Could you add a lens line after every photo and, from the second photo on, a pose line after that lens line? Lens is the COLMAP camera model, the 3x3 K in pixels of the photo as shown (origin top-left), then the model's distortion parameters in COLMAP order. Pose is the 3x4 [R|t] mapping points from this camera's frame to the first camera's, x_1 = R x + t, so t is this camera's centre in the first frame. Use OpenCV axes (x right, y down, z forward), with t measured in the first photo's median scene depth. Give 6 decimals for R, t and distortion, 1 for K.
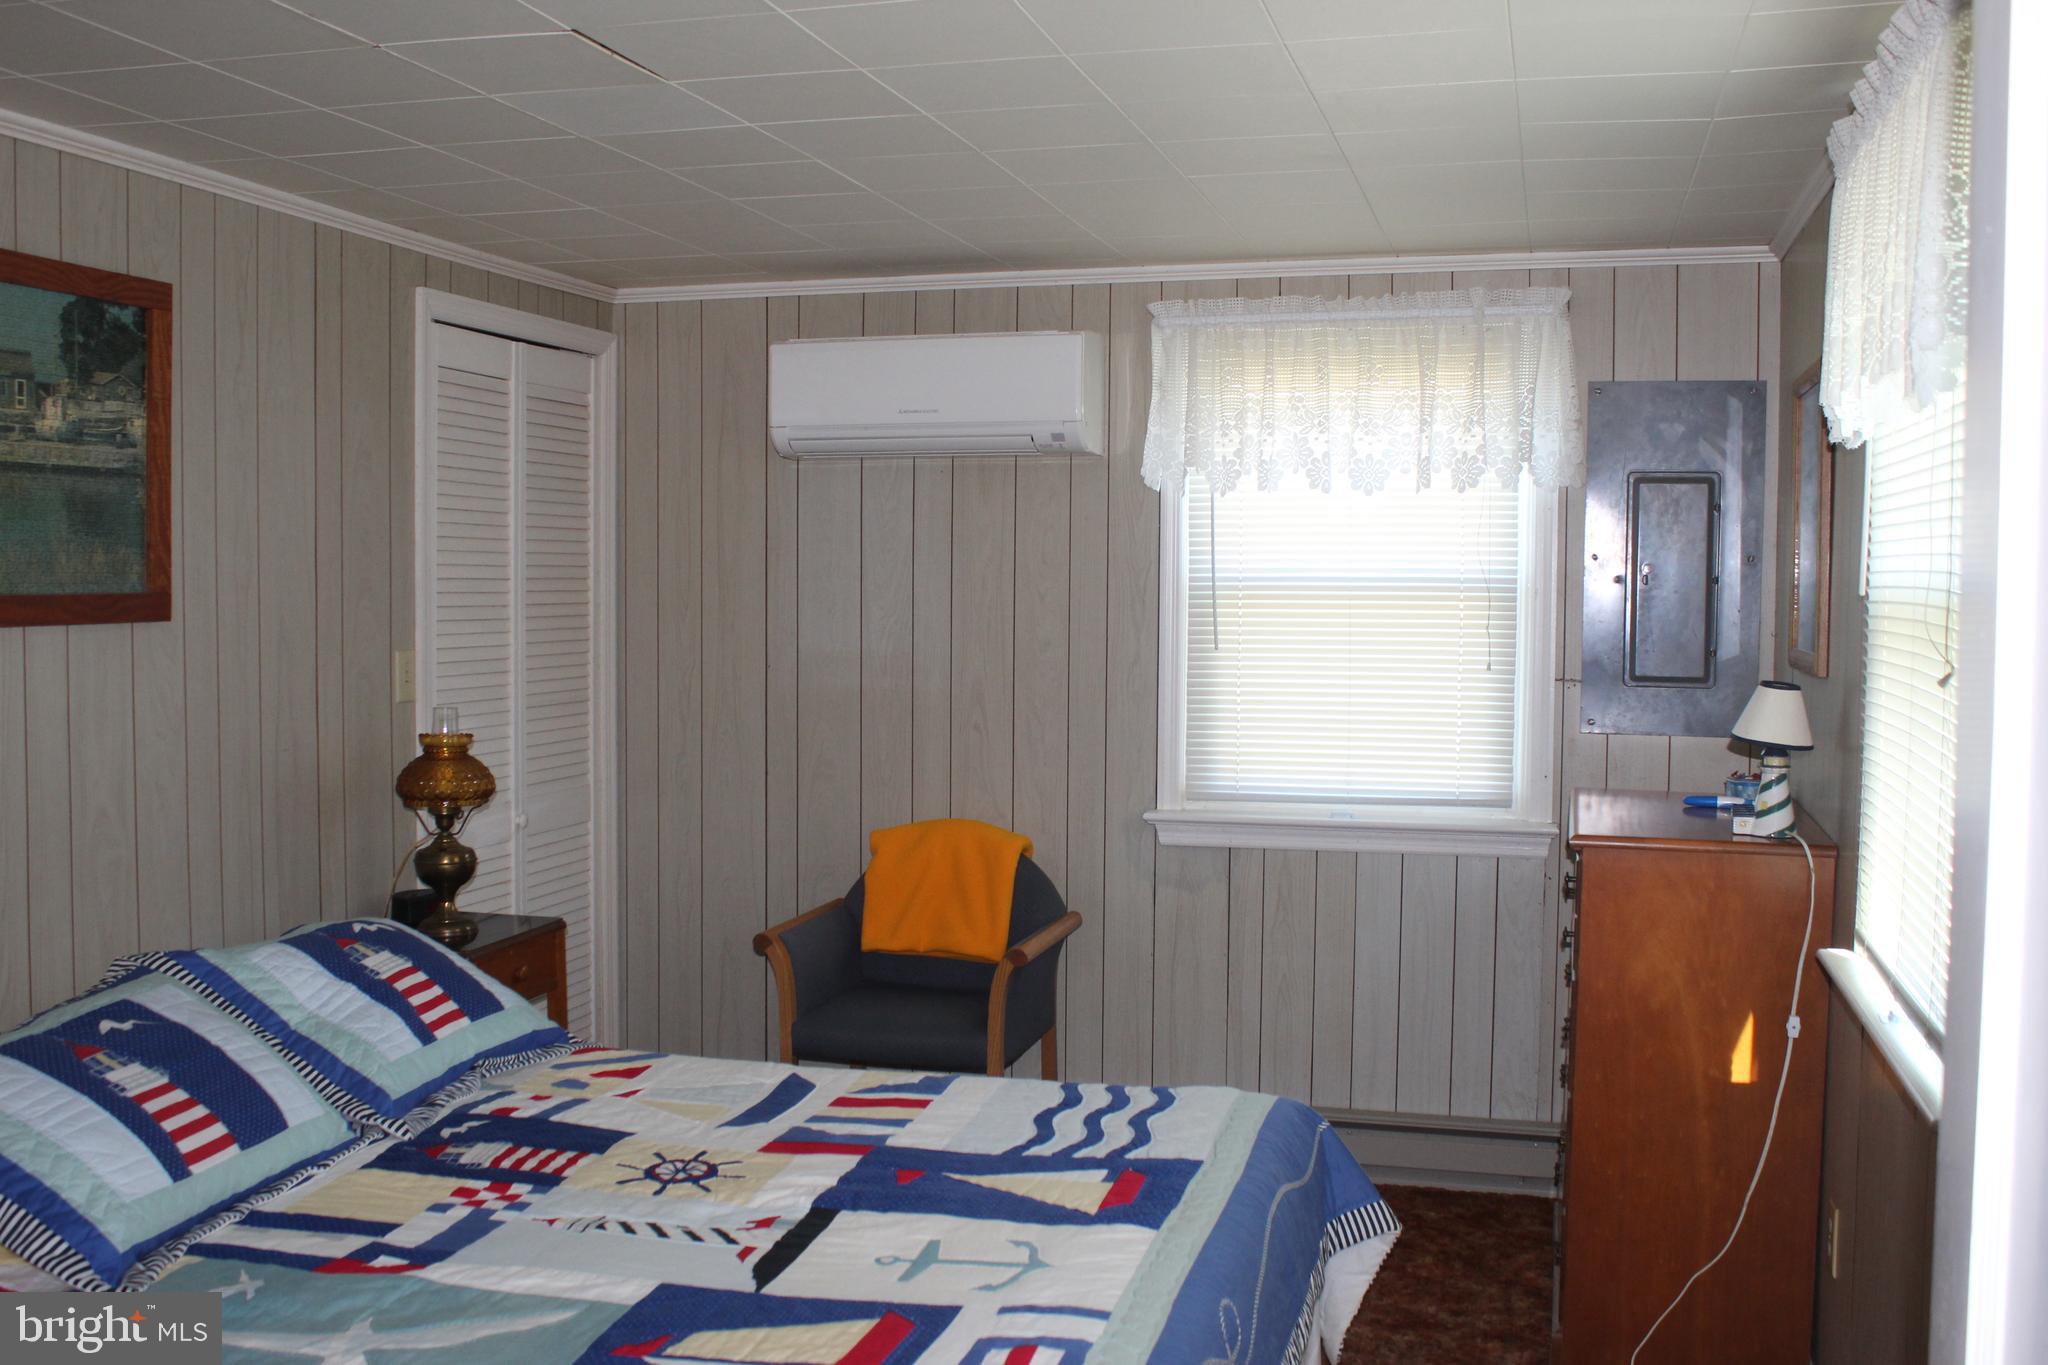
lens RADIAL K [[1977.7, 0, 1024.0], [0, 1977.7, 682.5], [0, 0, 1]] dist [-0.141606, 0.154174]
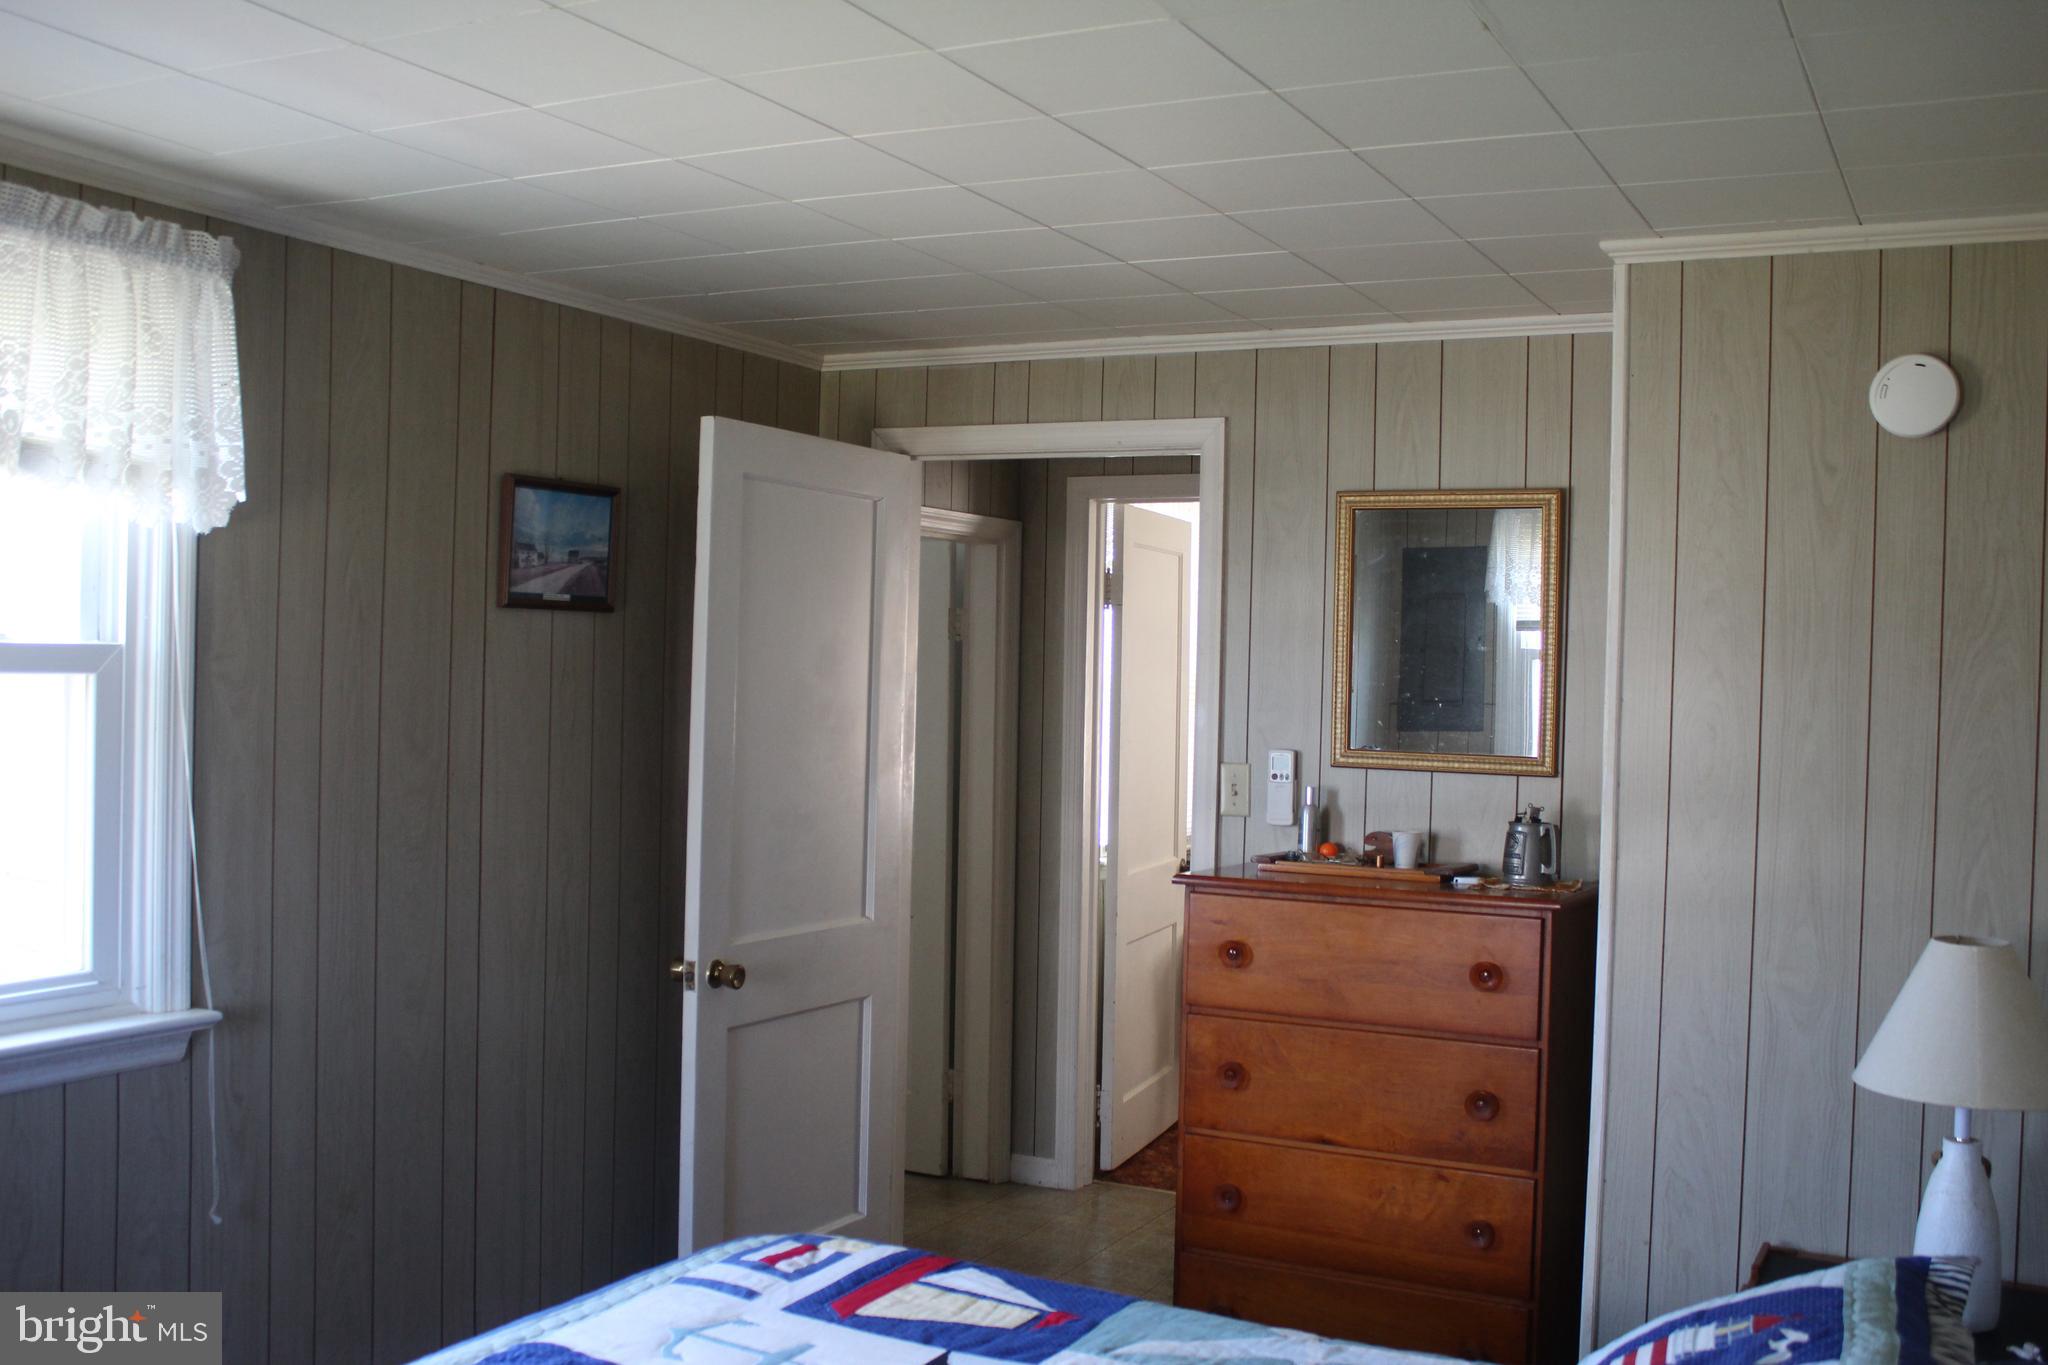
lens RADIAL K [[1977.7, 0, 1024.0], [0, 1977.7, 682.5], [0, 0, 1]] dist [-0.141606, 0.154174]
pose [[-0.977449, -0.037382, 0.207835, -0.344118], [-0.024302, 0.997580, 0.065138, -0.108855], [-0.209767, 0.058618, -0.975993, 1.798084]]
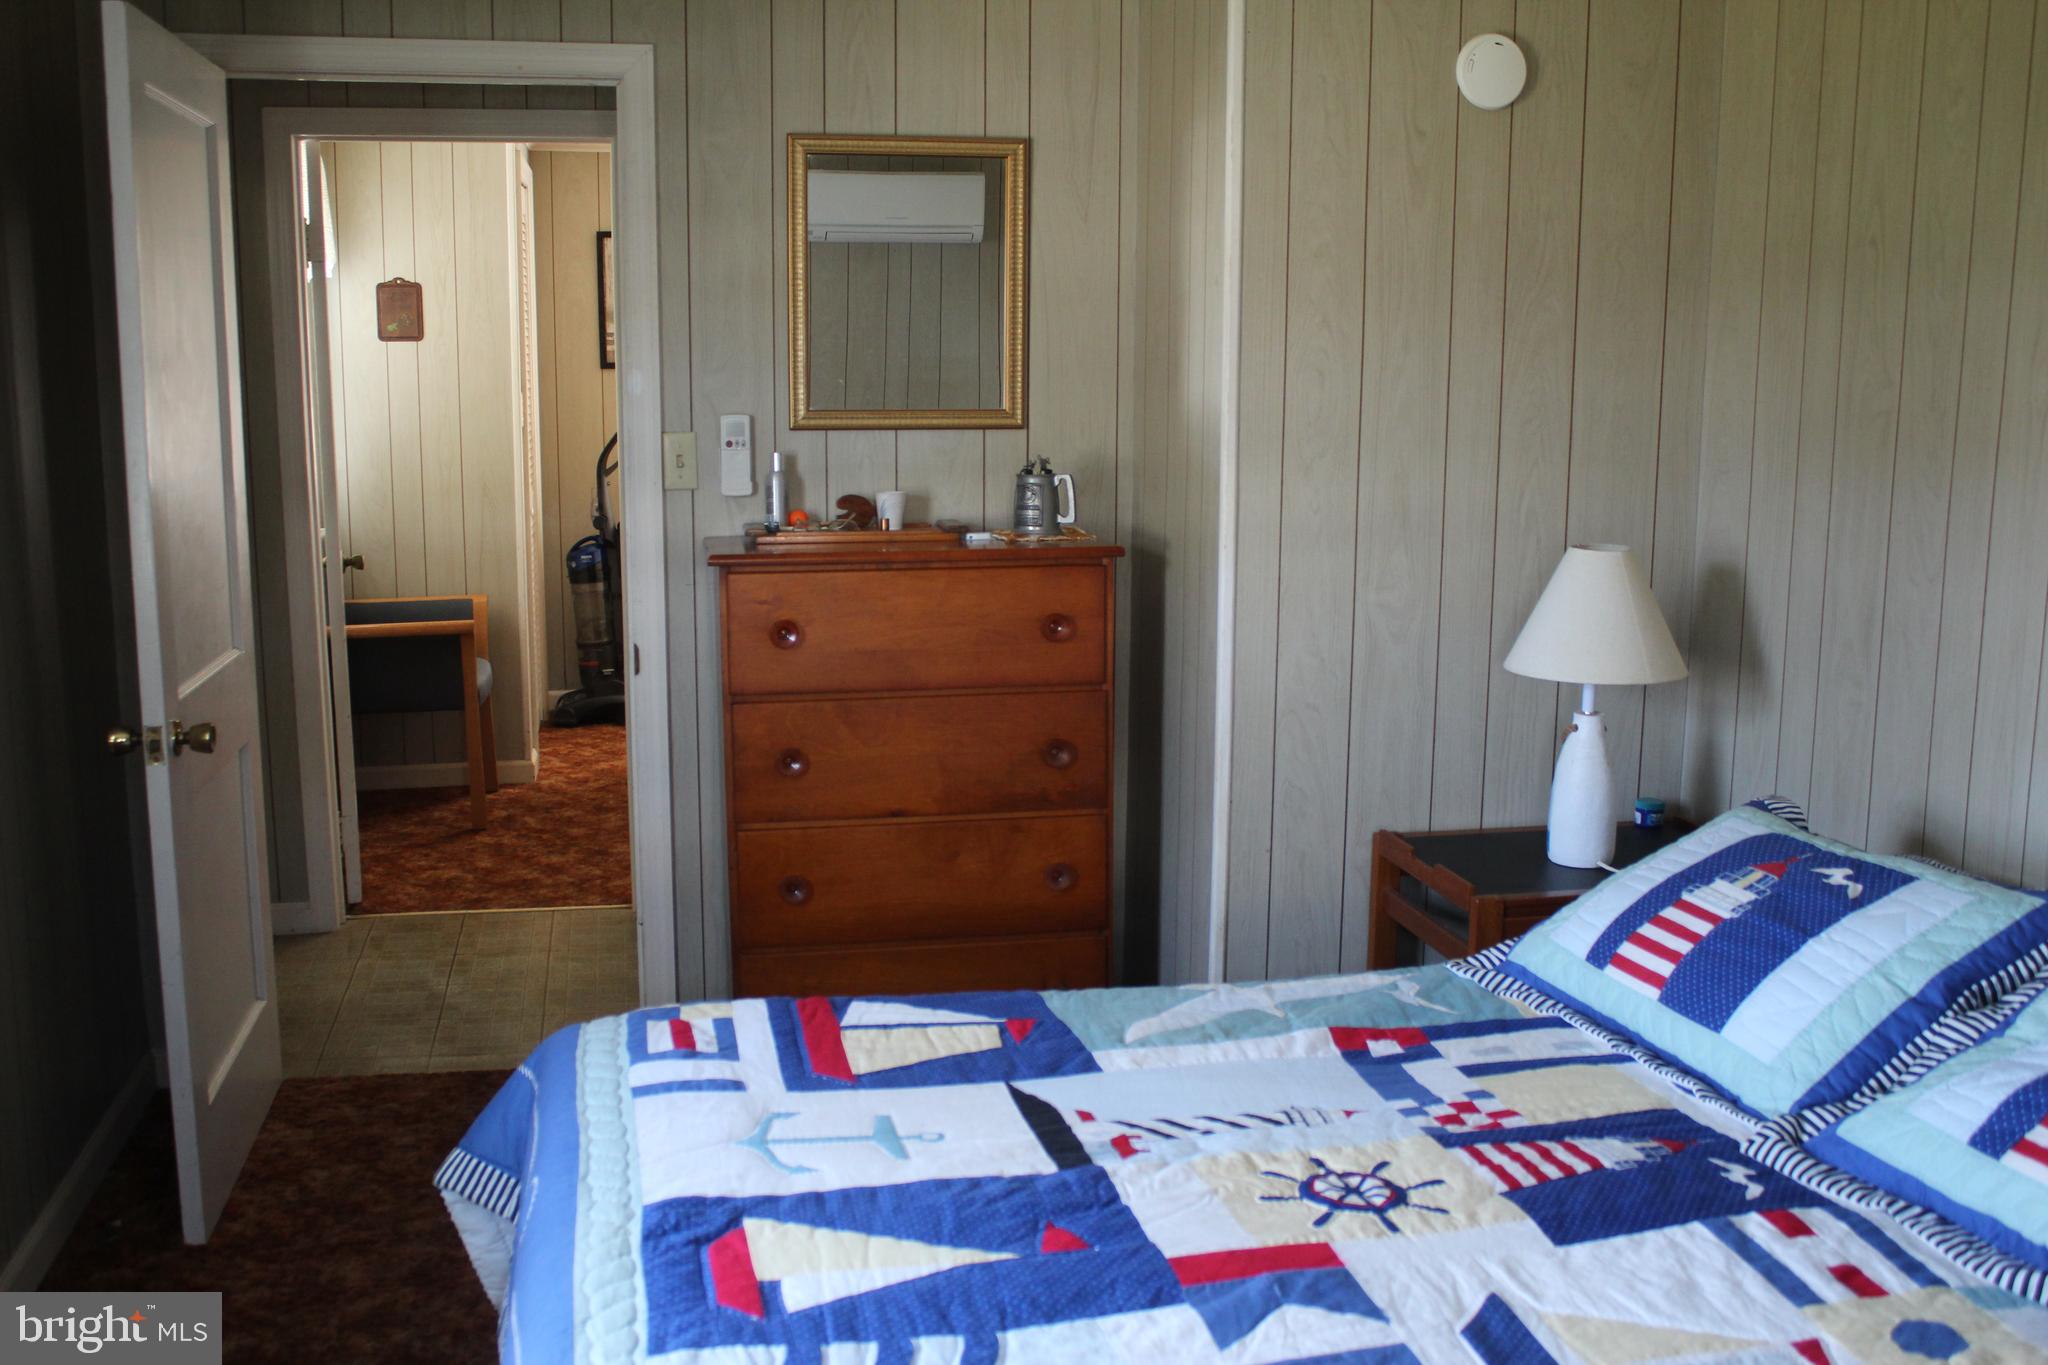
lens RADIAL K [[1977.7, 0, 1024.0], [0, 1977.7, 682.5], [0, 0, 1]] dist [-0.141606, 0.154174]
pose [[-0.889143, 0.063046, -0.453267, 0.258678], [-0.039488, 0.976201, 0.213244, -0.083538], [0.455924, 0.207503, -0.865492, 1.625115]]
